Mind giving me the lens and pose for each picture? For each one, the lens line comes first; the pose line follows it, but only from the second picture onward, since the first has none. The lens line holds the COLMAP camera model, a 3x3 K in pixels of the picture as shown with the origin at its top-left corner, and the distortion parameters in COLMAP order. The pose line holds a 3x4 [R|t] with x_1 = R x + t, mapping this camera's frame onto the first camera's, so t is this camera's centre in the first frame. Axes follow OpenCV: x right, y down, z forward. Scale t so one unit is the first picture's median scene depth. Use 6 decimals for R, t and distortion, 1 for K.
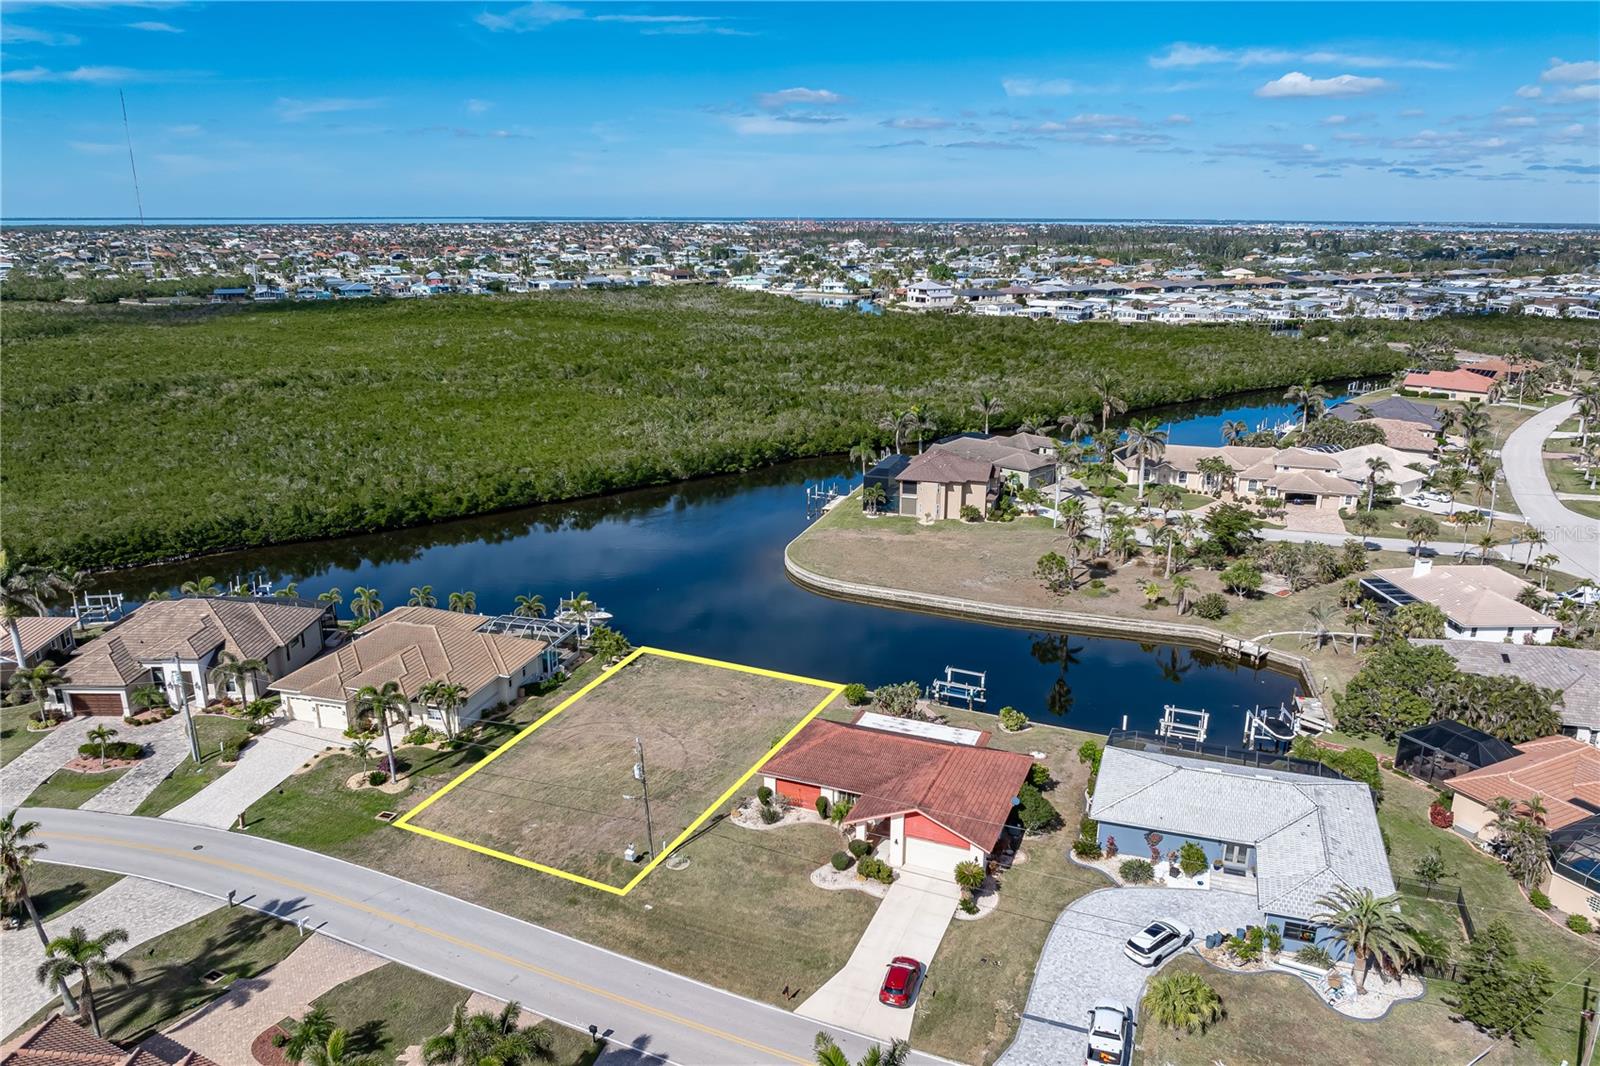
lens RADIAL K [[1128.1, 0, 799.8], [0, 1128.1, 563.3], [0, 0, 1]] dist [-0.023932, 0.004796]
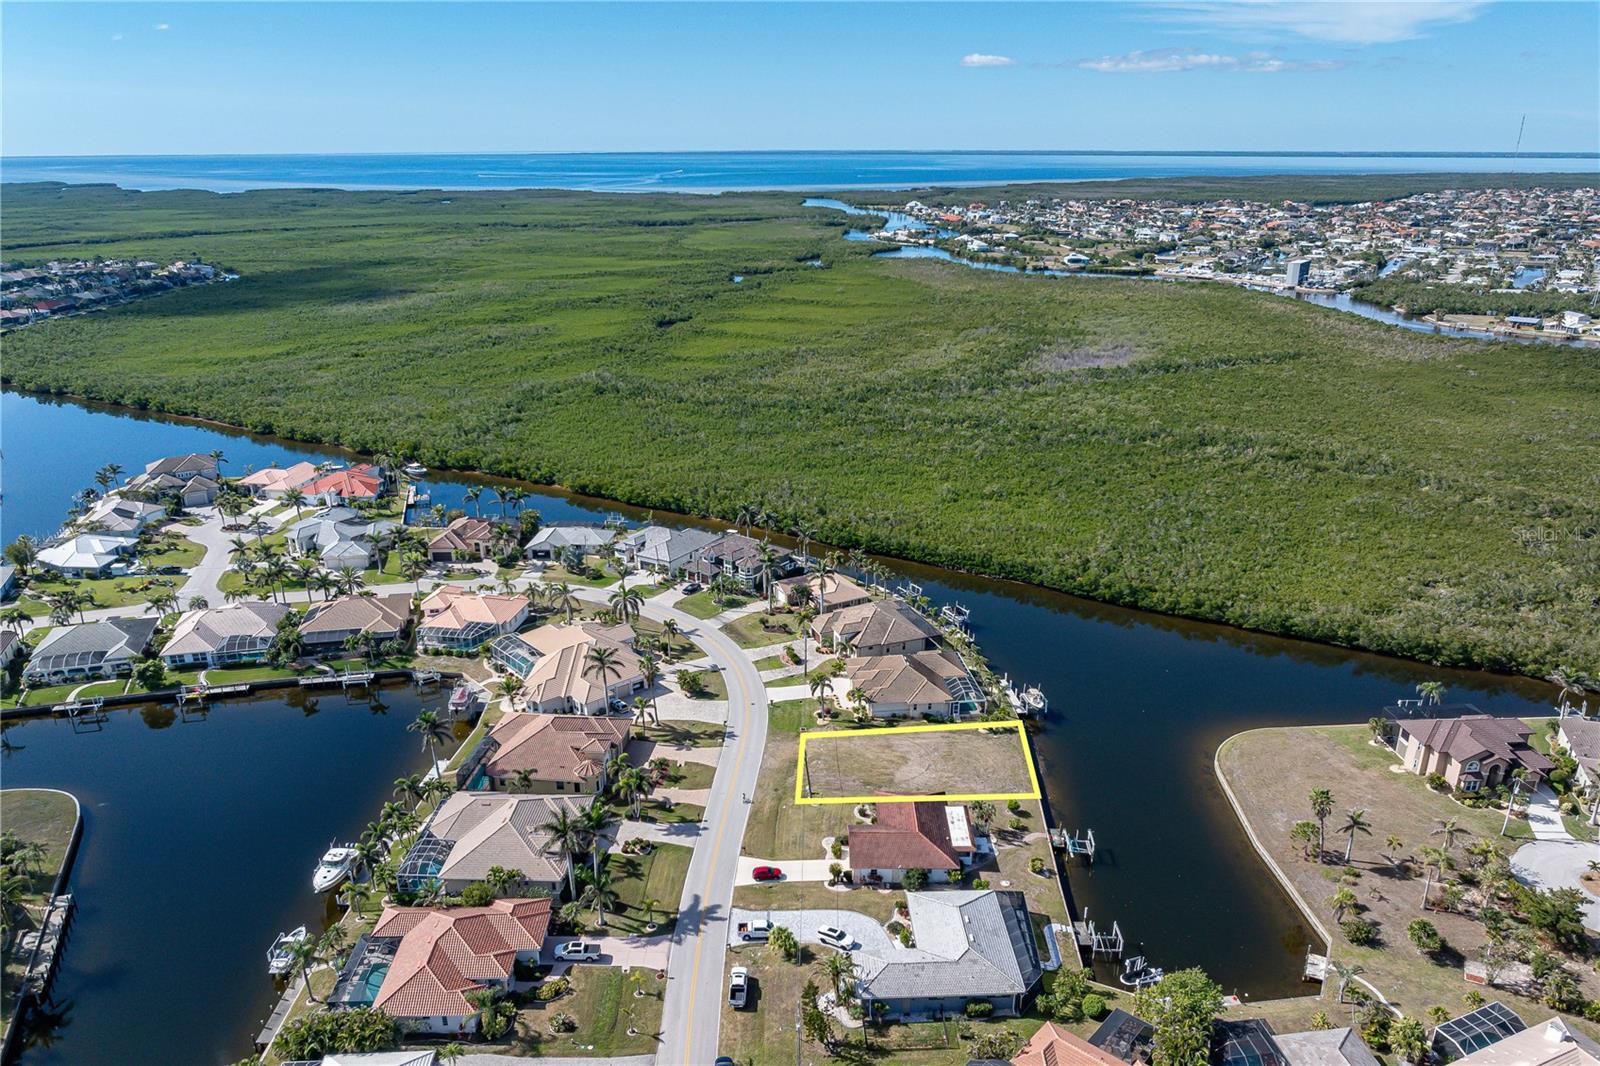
lens RADIAL K [[1121.2, 0, 808.2], [0, 1121.2, 575.4], [0, 0, 1]] dist [-0.023358, 0.002099]
pose [[0.373316, 0.328562, -0.867573, 0.806220], [-0.270343, 0.933123, 0.237059, -0.325835], [0.887440, 0.146045, 0.437174, -0.013014]]
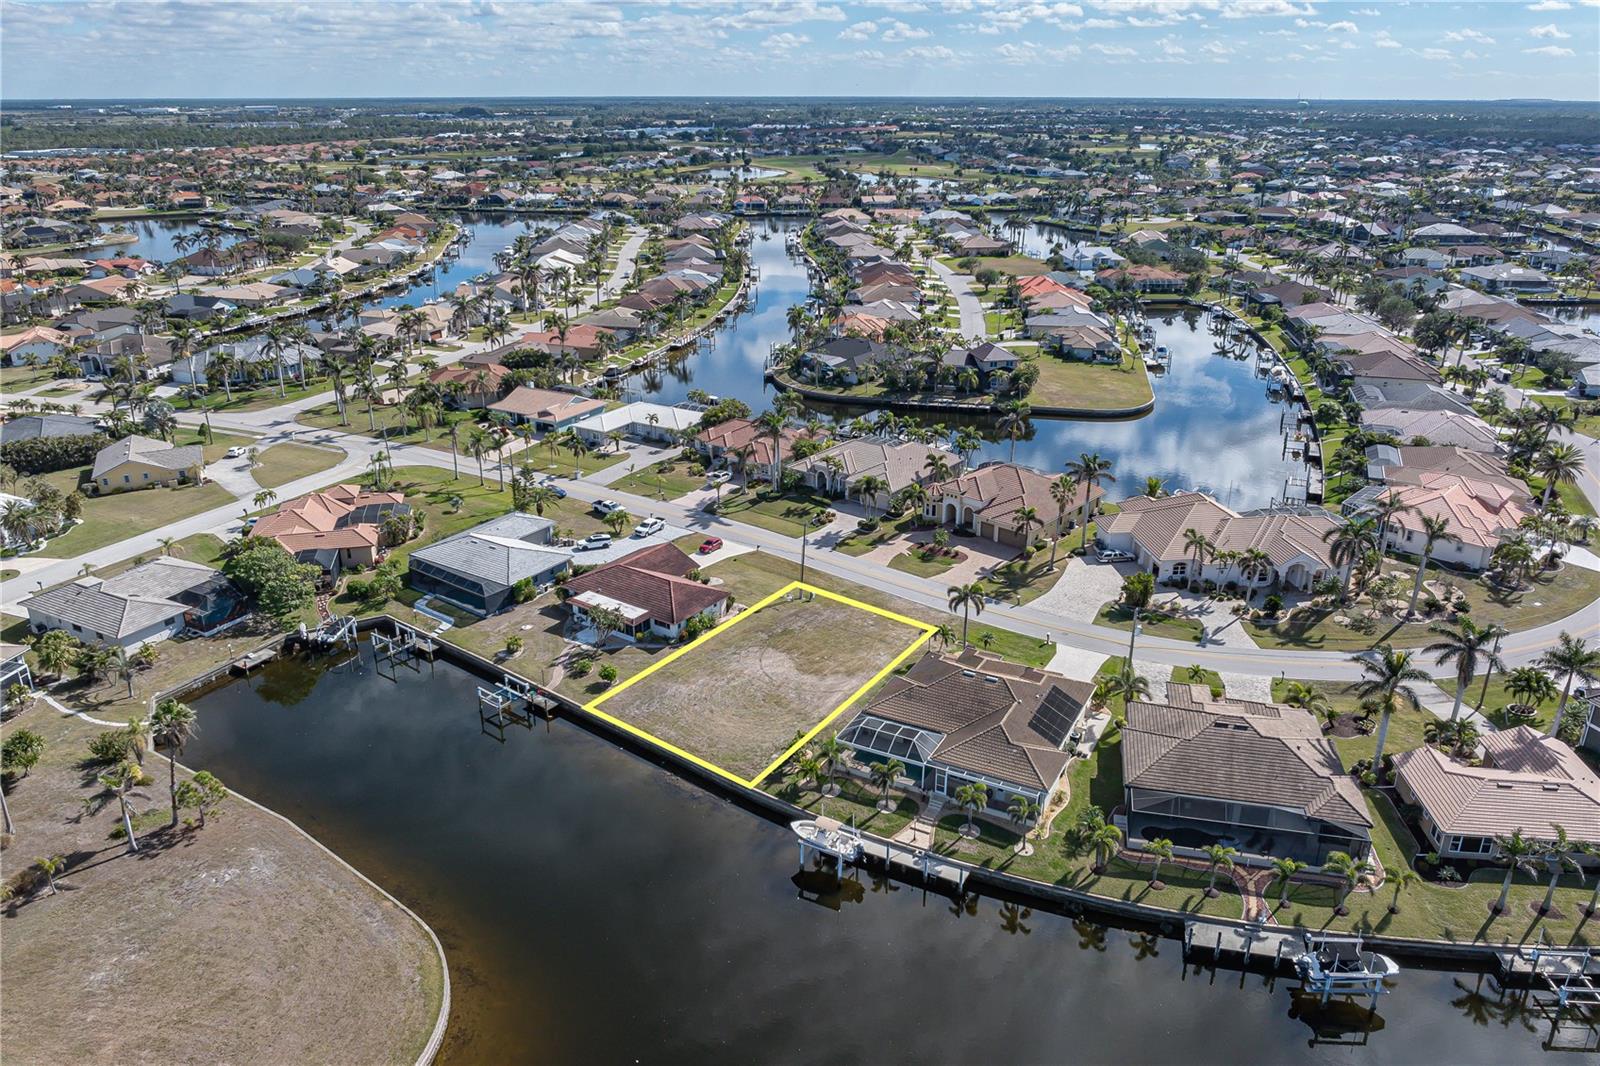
lens RADIAL K [[1126.4, 0, 804.6], [0, 1126.4, 530.3], [0, 0, 1]] dist [-0.033711, 0.018646]
pose [[-0.974171, -0.087310, 0.208251, -0.251424], [0.061460, 0.784897, 0.616570, -0.469413], [-0.217289, 0.613444, -0.759258, 1.150543]]
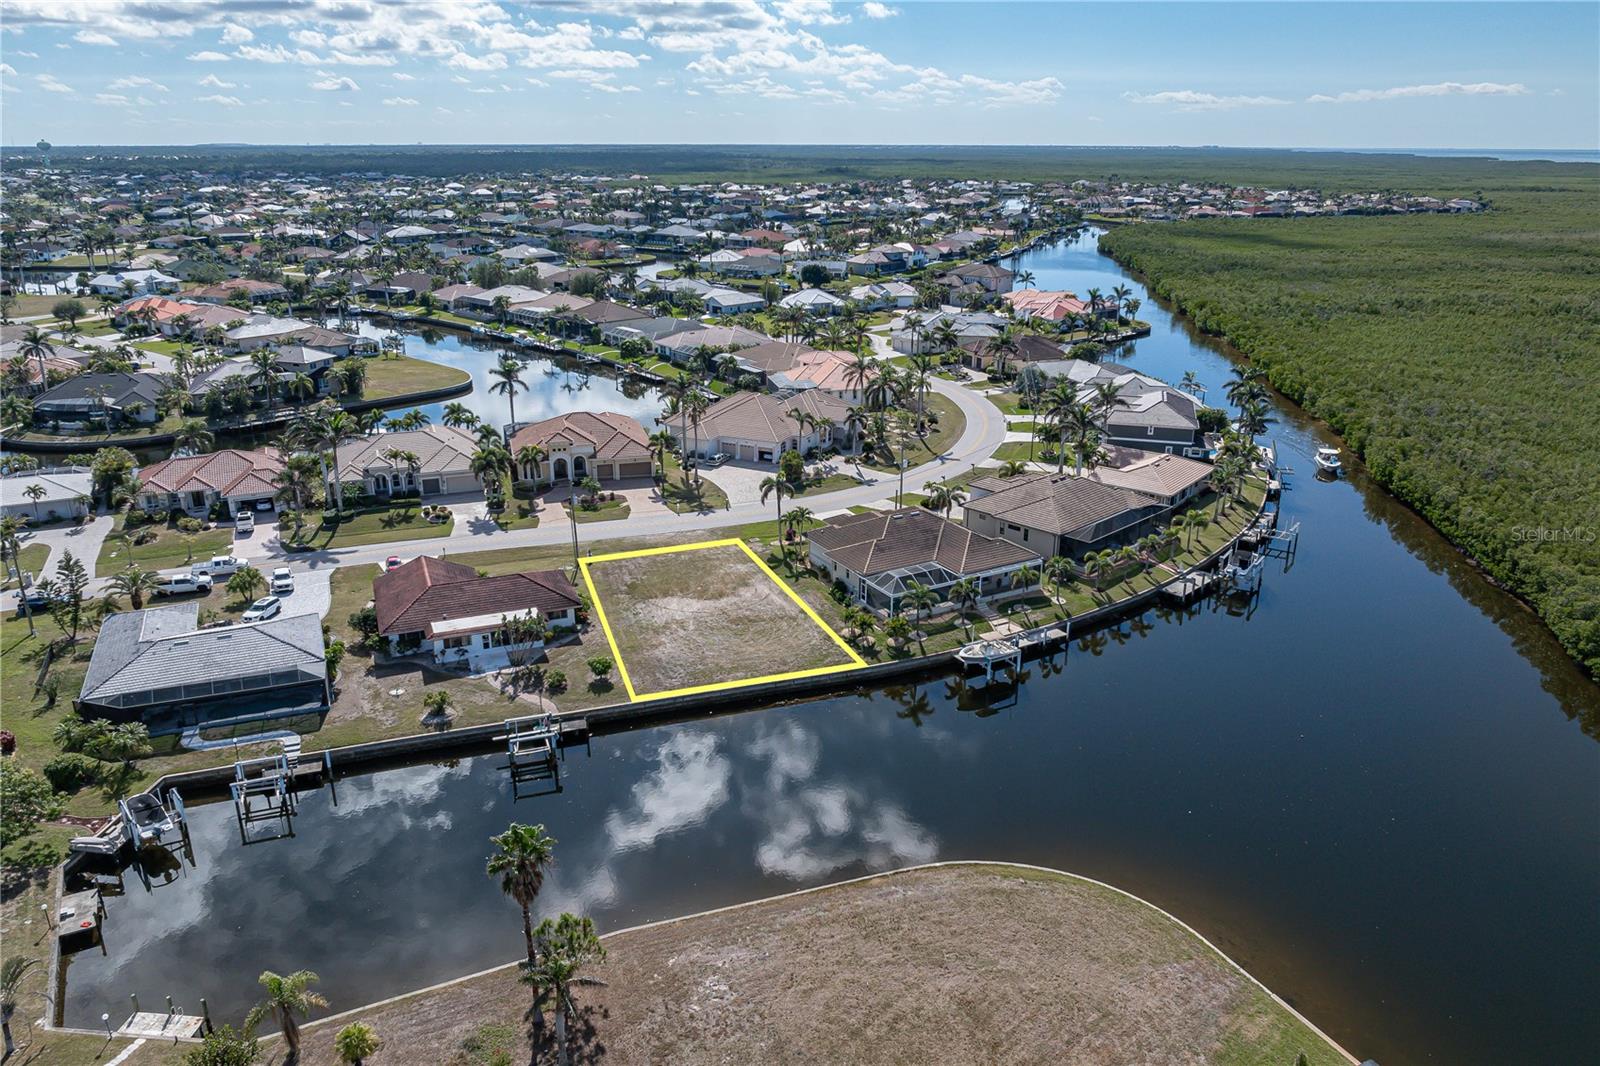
lens RADIAL K [[1124.8, 0, 804.9], [0, 1124.8, 581.9], [0, 0, 1]] dist [-0.028792, 0.012758]
pose [[-0.713768, 0.253032, -0.653077, 0.356596], [-0.209551, 0.812591, 0.543860, -0.338556], [0.668299, 0.525043, -0.526979, 1.045588]]
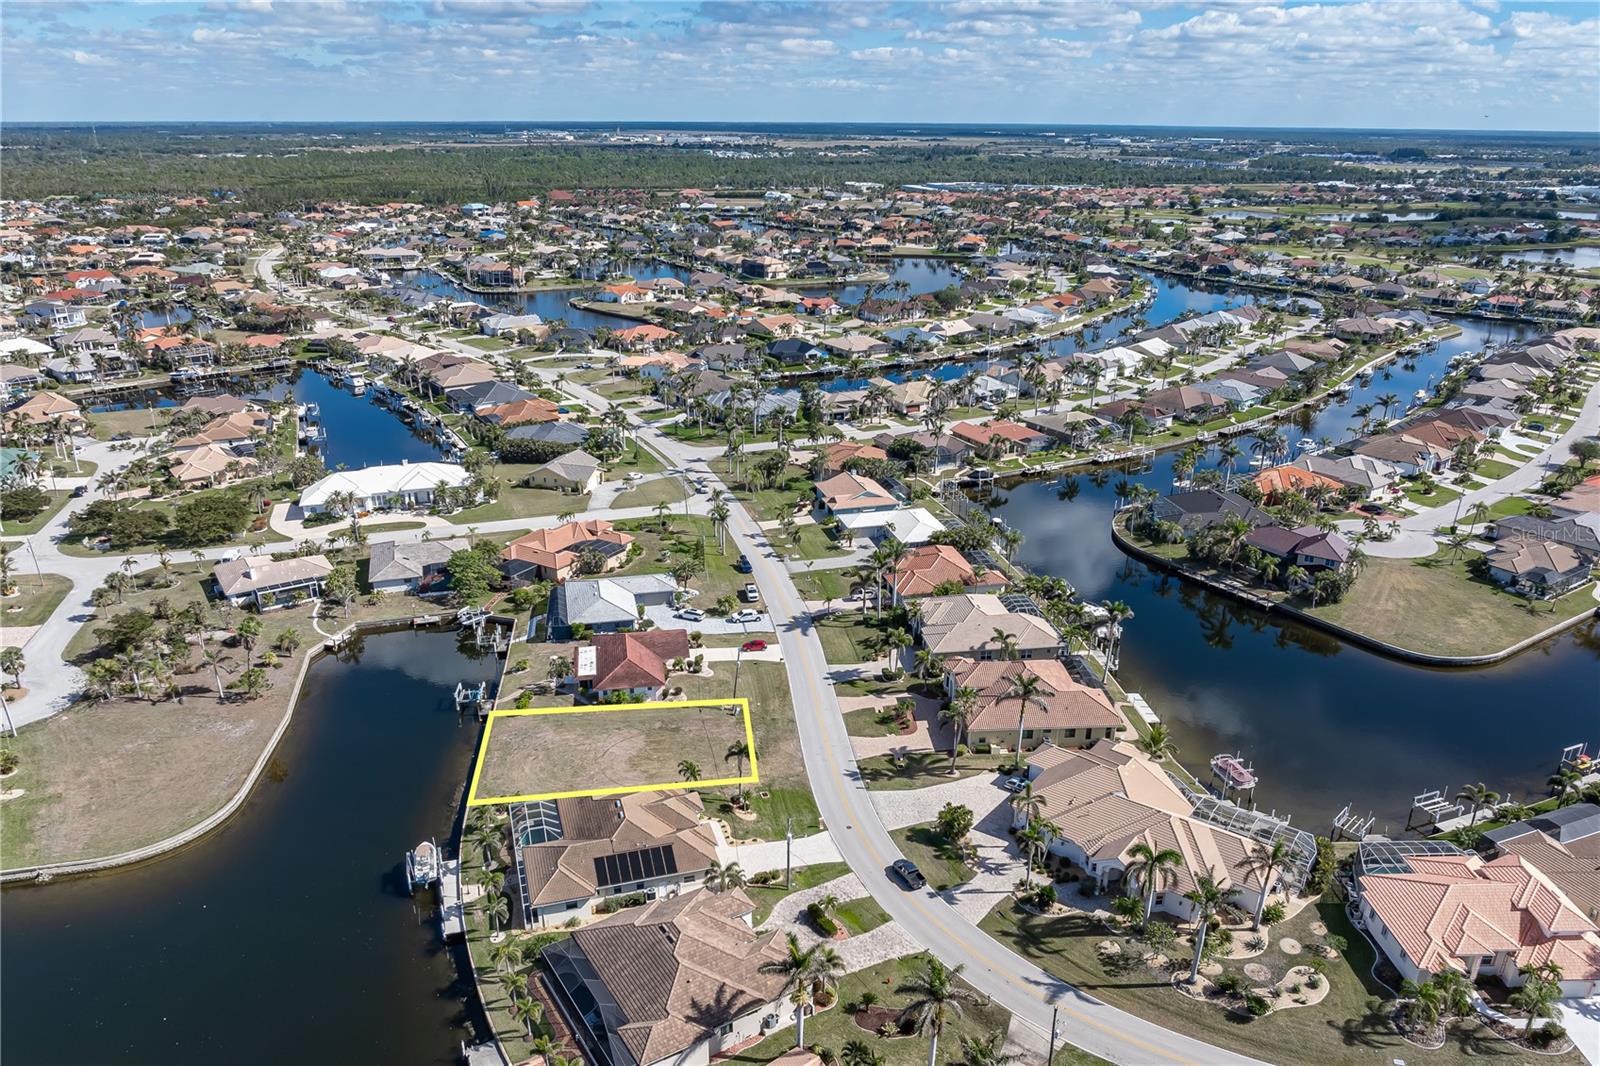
lens RADIAL K [[1124.8, 0, 804.9], [0, 1124.8, 581.9], [0, 0, 1]] dist [-0.028792, 0.012758]
pose [[-0.538263, -0.329639, 0.775636, -0.872346], [0.241439, 0.821446, 0.516657, -0.490049], [-0.807453, 0.465366, -0.362567, 0.765851]]
